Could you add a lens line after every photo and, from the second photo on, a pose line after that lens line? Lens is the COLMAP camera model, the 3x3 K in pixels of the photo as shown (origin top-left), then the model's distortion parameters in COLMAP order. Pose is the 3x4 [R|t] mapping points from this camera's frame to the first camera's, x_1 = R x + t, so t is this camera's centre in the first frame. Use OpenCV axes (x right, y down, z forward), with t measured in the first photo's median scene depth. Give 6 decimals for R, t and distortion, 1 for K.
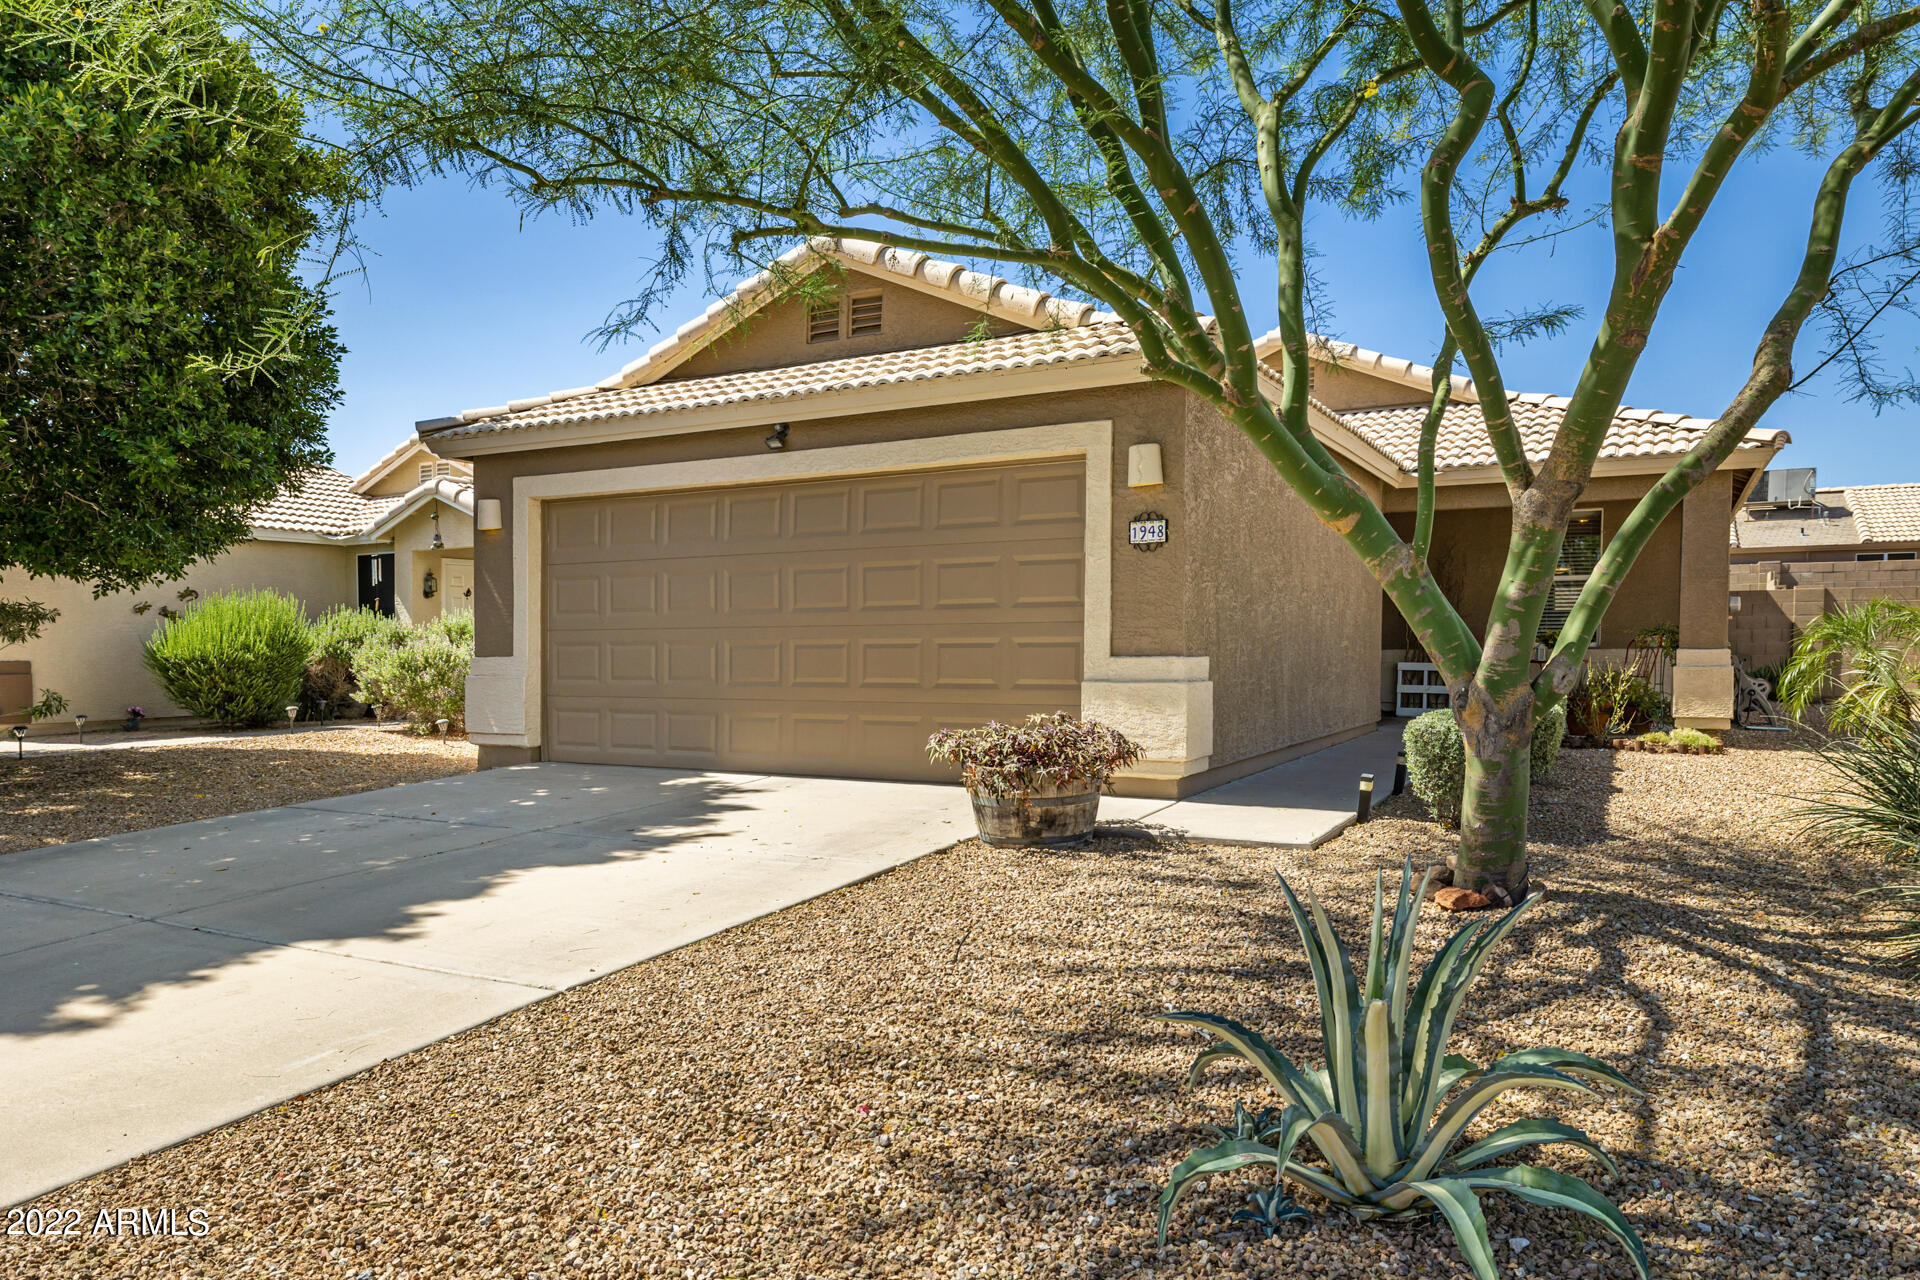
lens RADIAL K [[1325.5, 0, 968.8], [0, 1325.5, 678.5], [0, 0, 1]] dist [0.007363, -0.001177]
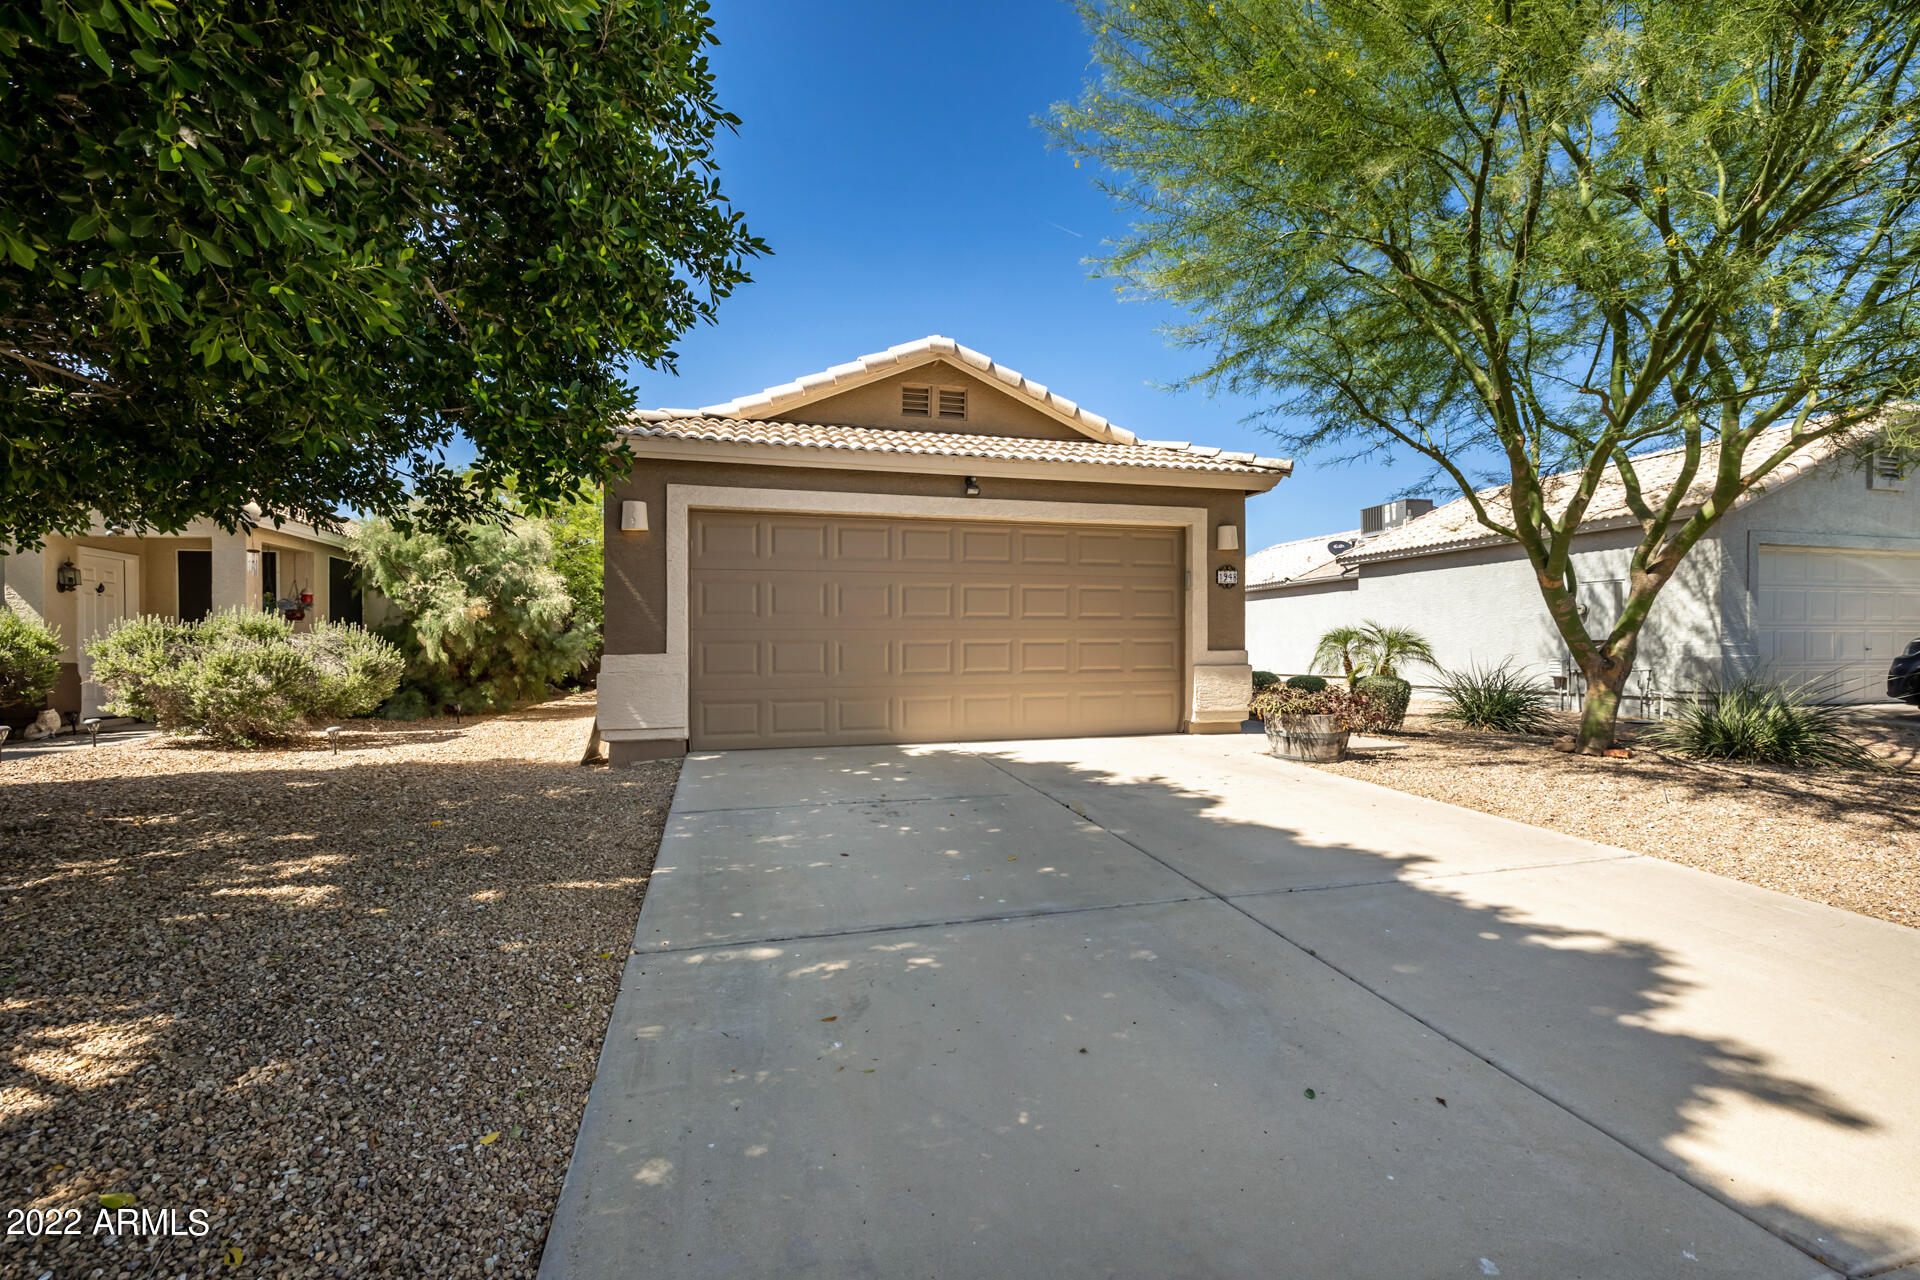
lens RADIAL K [[847.1, 0, 970.1], [0, 847.1, 651.3], [0, 0, 1]] dist [-0.002426, 0.000595]
pose [[0.693209, -0.000246, 0.720736, -0.757579], [0.021383, 0.999567, -0.020224, -0.000169], [-0.720419, 0.029431, 0.692914, 0.419601]]
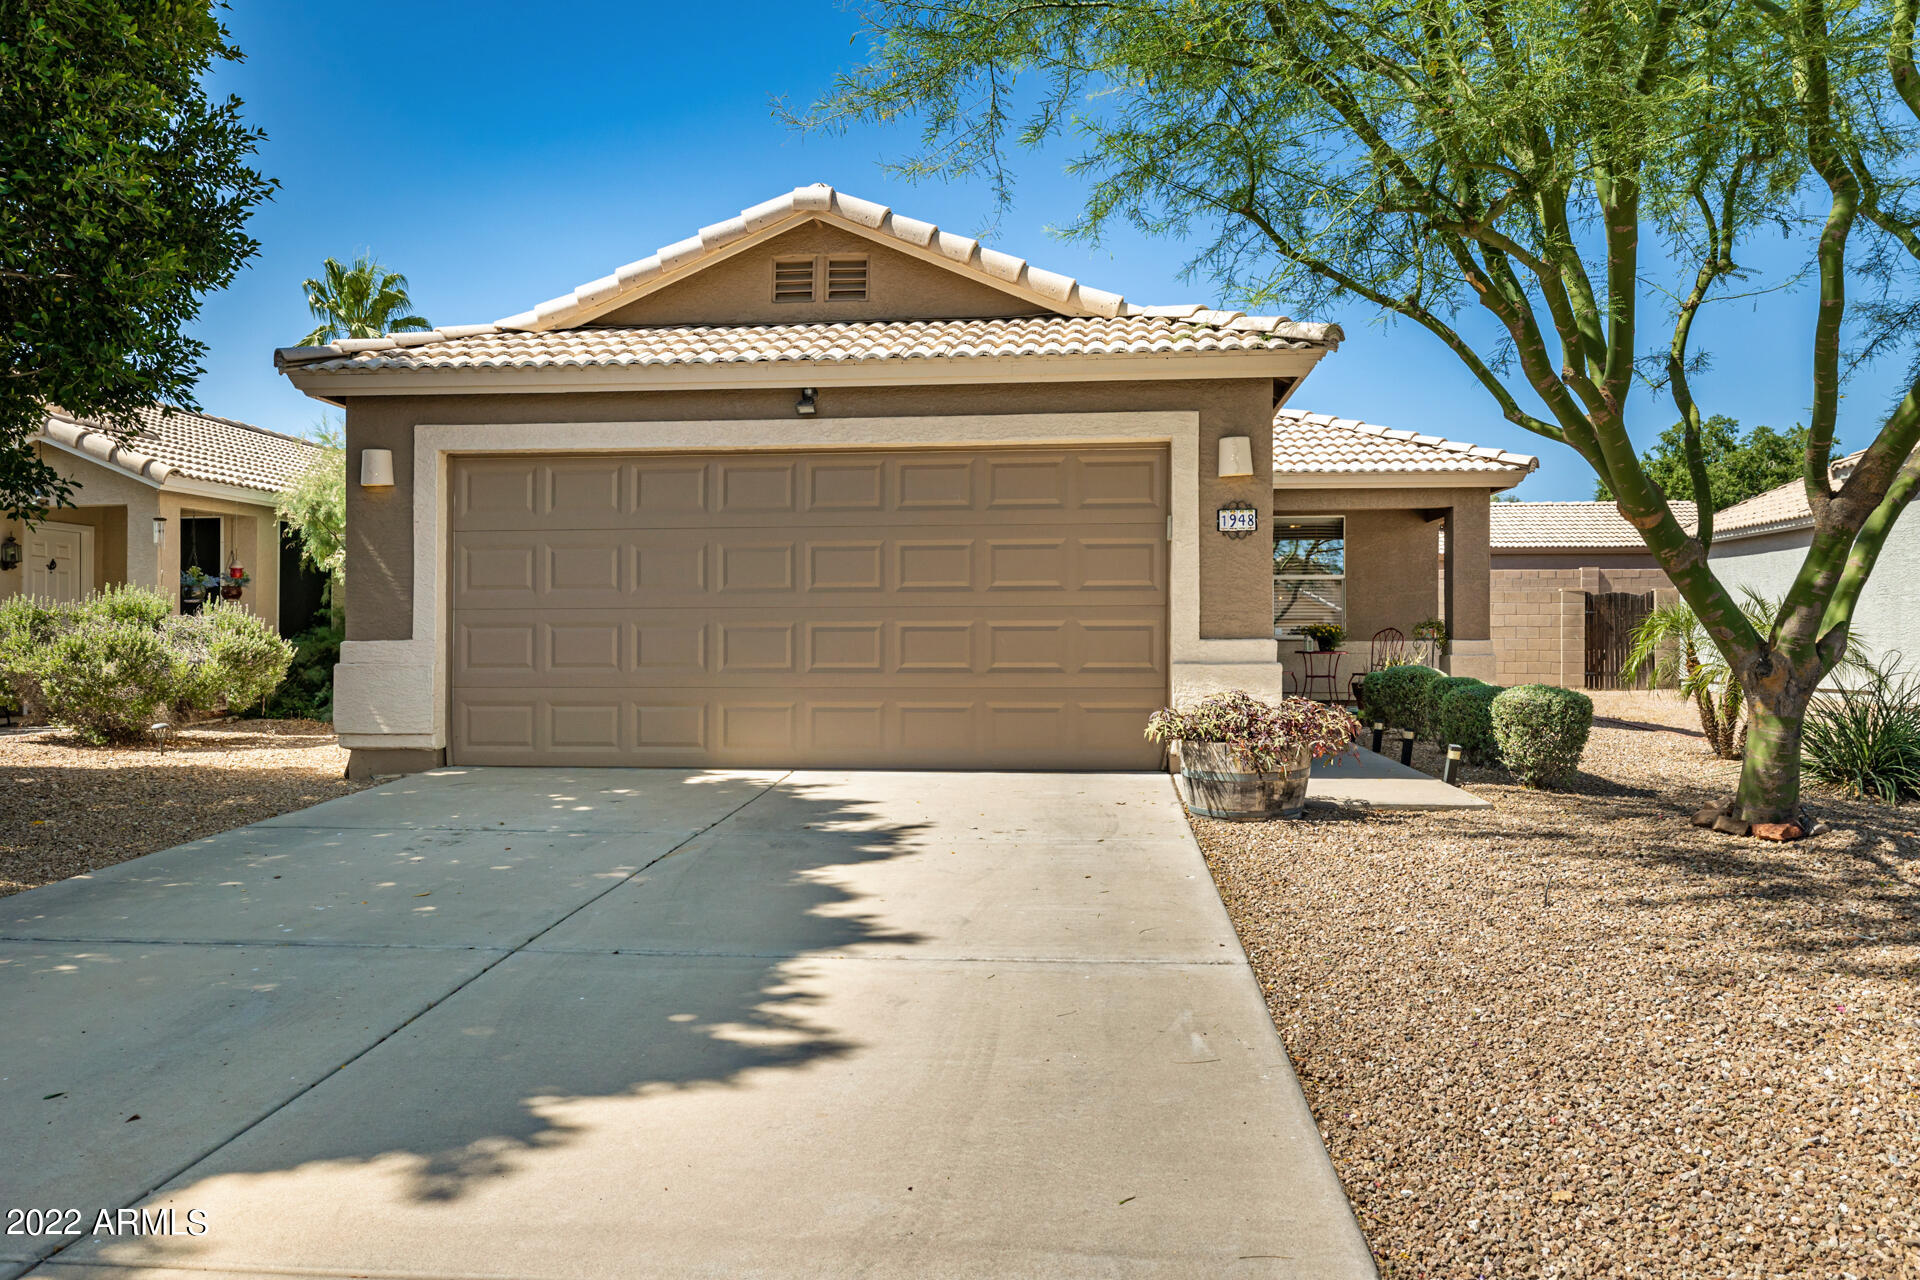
lens RADIAL K [[1415.9, 0, 960.0], [0, 1415.9, 640.0], [0, 0, 1]] dist [0.002796, 0.005242]
pose [[0.915636, 0.005126, 0.401976, -0.442889], [0.006561, 0.999595, -0.027692, 0.011514], [-0.401955, 0.027993, 0.915231, 0.058656]]
